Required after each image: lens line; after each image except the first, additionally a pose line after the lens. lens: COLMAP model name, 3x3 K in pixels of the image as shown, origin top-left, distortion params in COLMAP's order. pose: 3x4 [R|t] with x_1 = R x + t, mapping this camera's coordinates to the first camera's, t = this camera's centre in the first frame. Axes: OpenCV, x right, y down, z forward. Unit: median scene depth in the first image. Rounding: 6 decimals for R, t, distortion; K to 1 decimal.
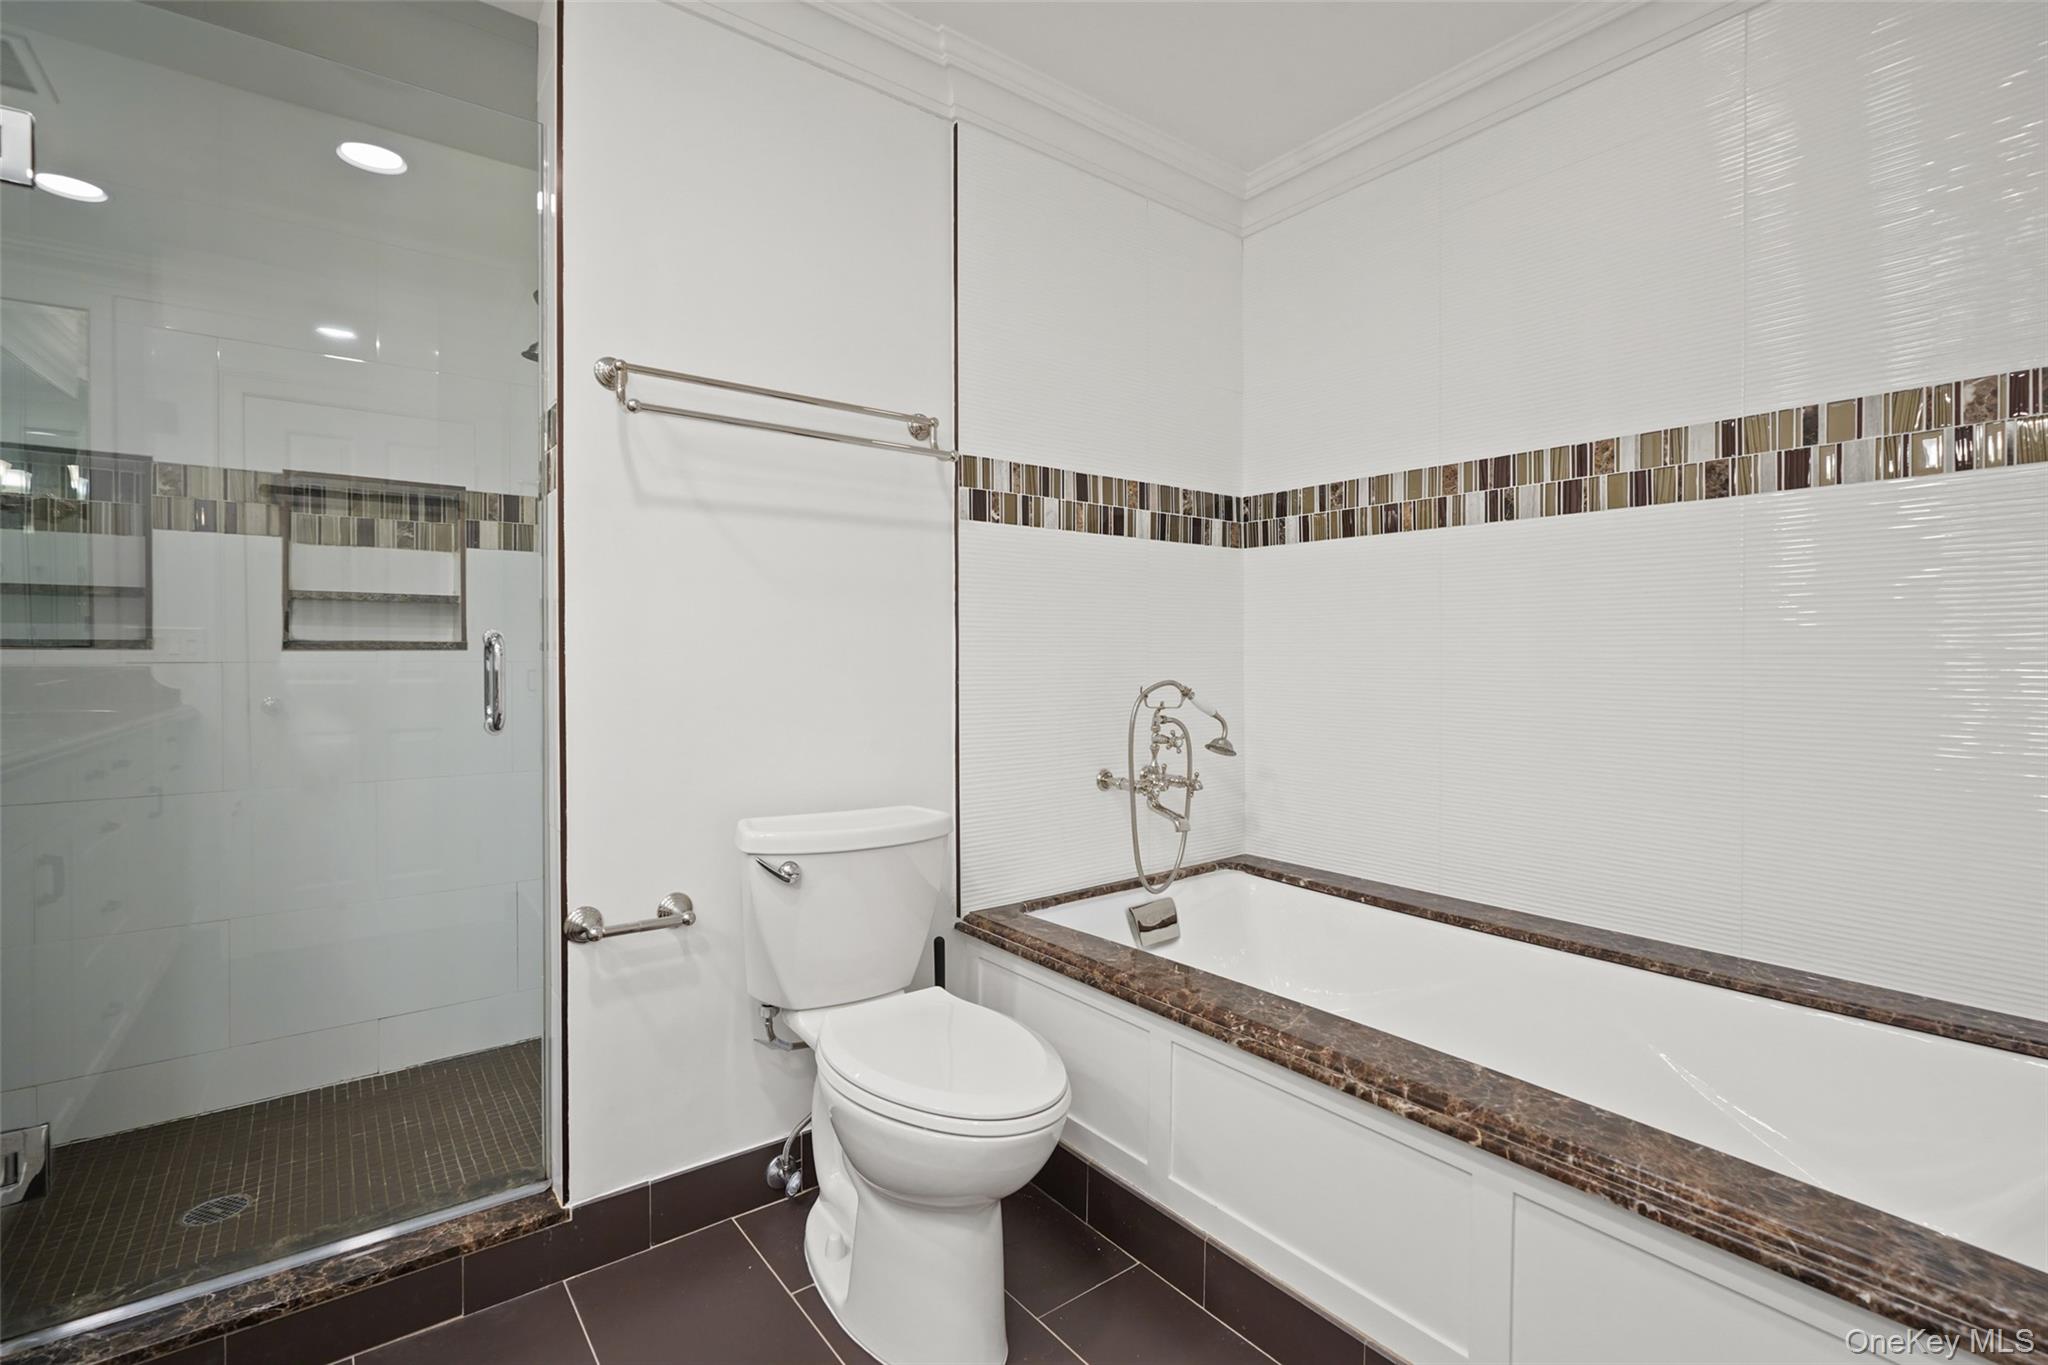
lens RADIAL K [[943.5, 0, 1023.4], [0, 943.5, 662.9], [0, 0, 1]] dist [0.003732, 0.000455]
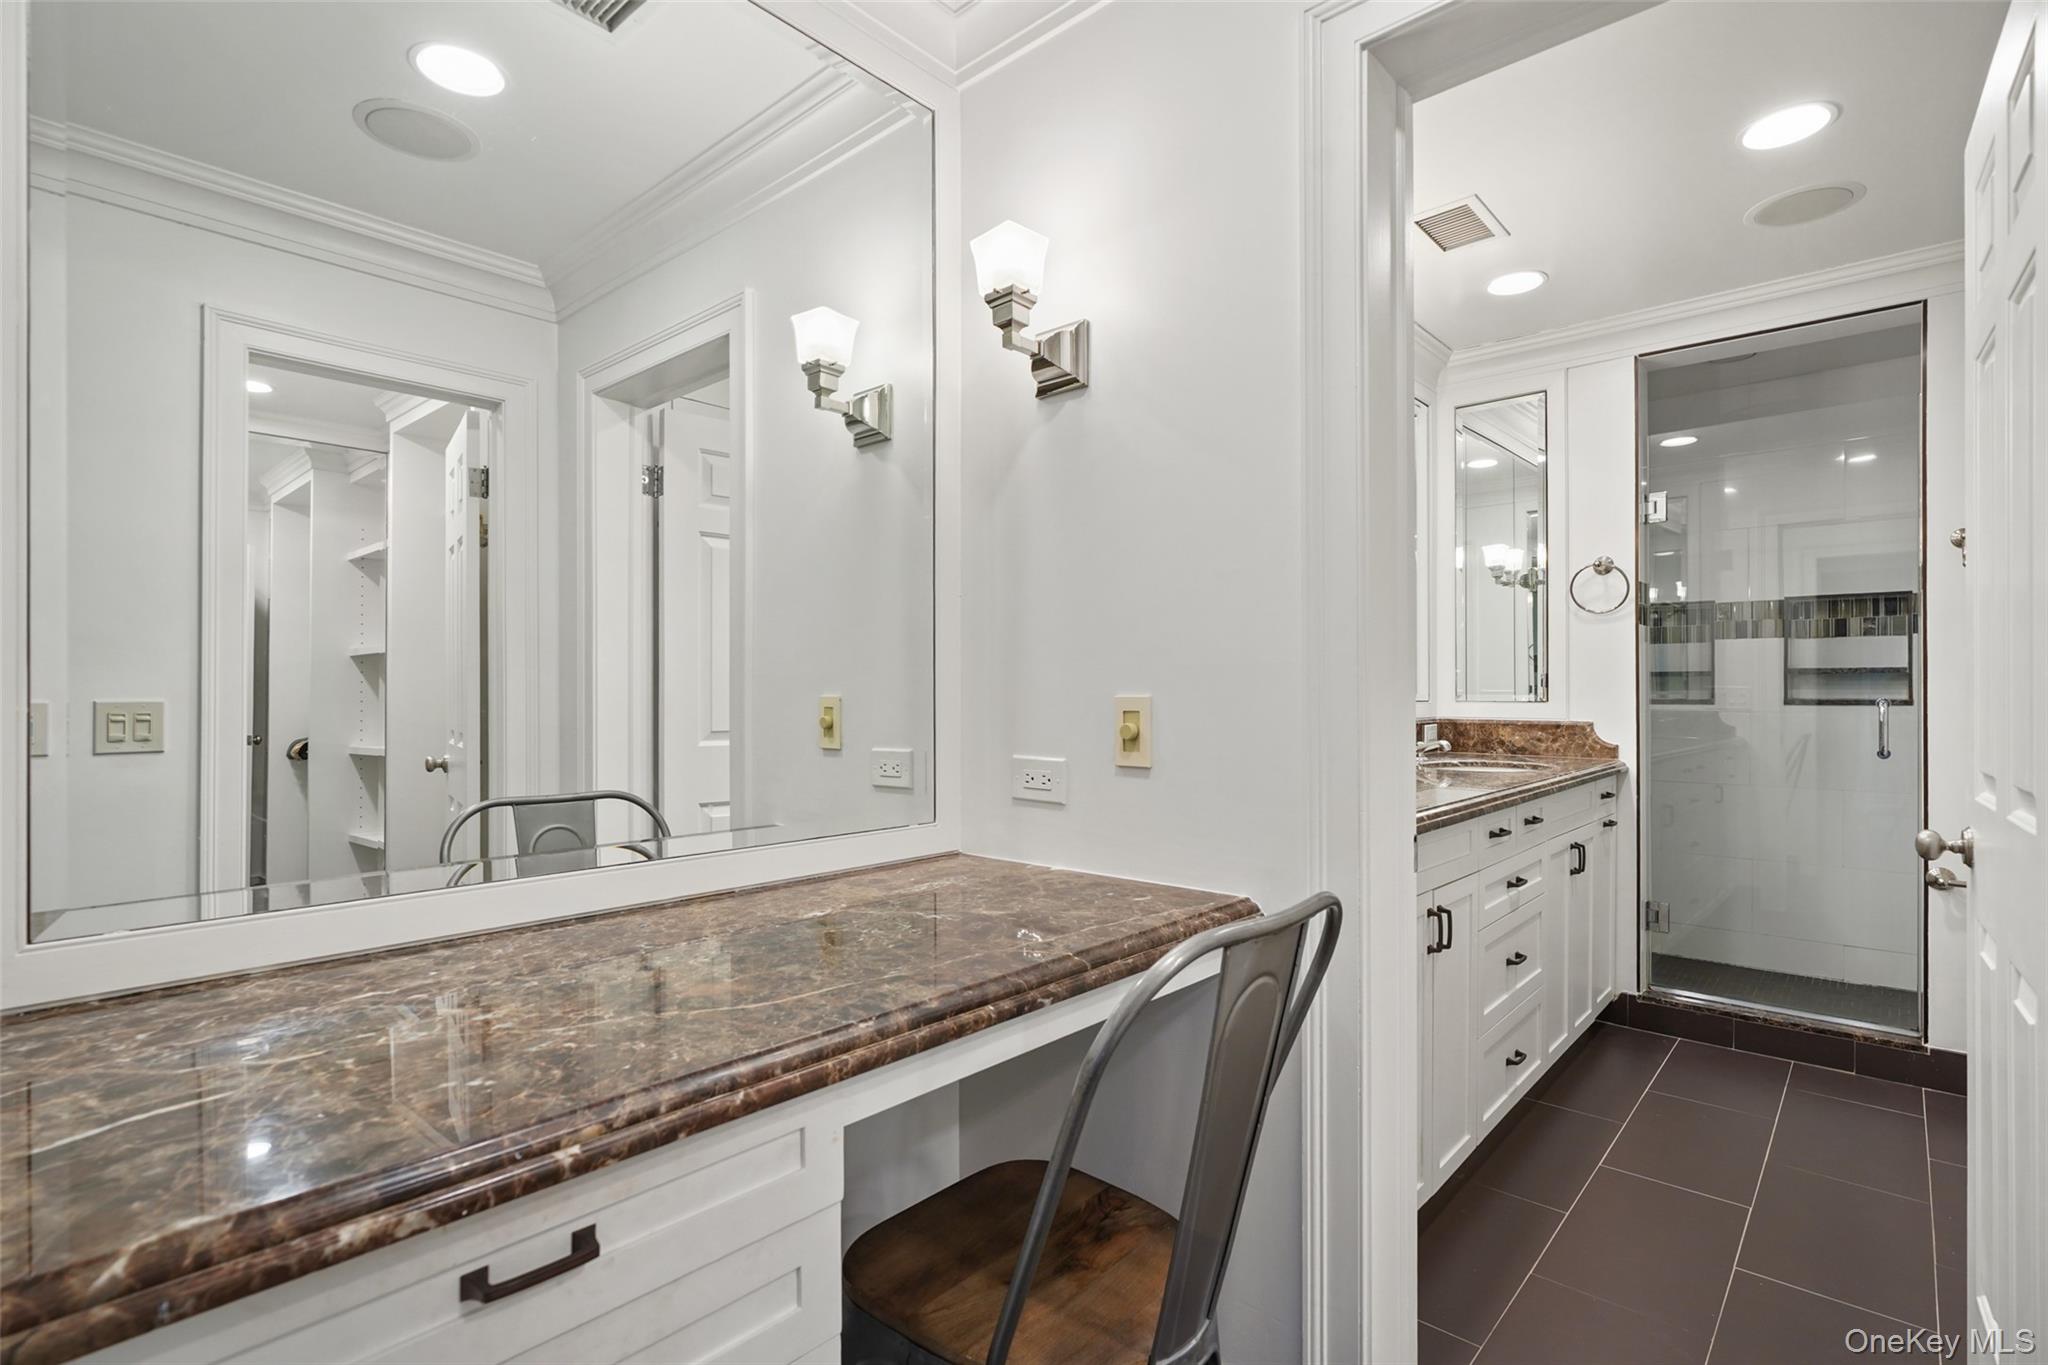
lens RADIAL K [[975.9, 0, 1022.3], [0, 975.9, 681.5], [0, 0, 1]] dist [-0.013503, 0.000043]
pose [[0.190329, -0.009242, -0.981677, 0.642881], [-0.014232, 0.999825, -0.012173, -0.015160], [0.981617, 0.016288, 0.190164, -0.649989]]
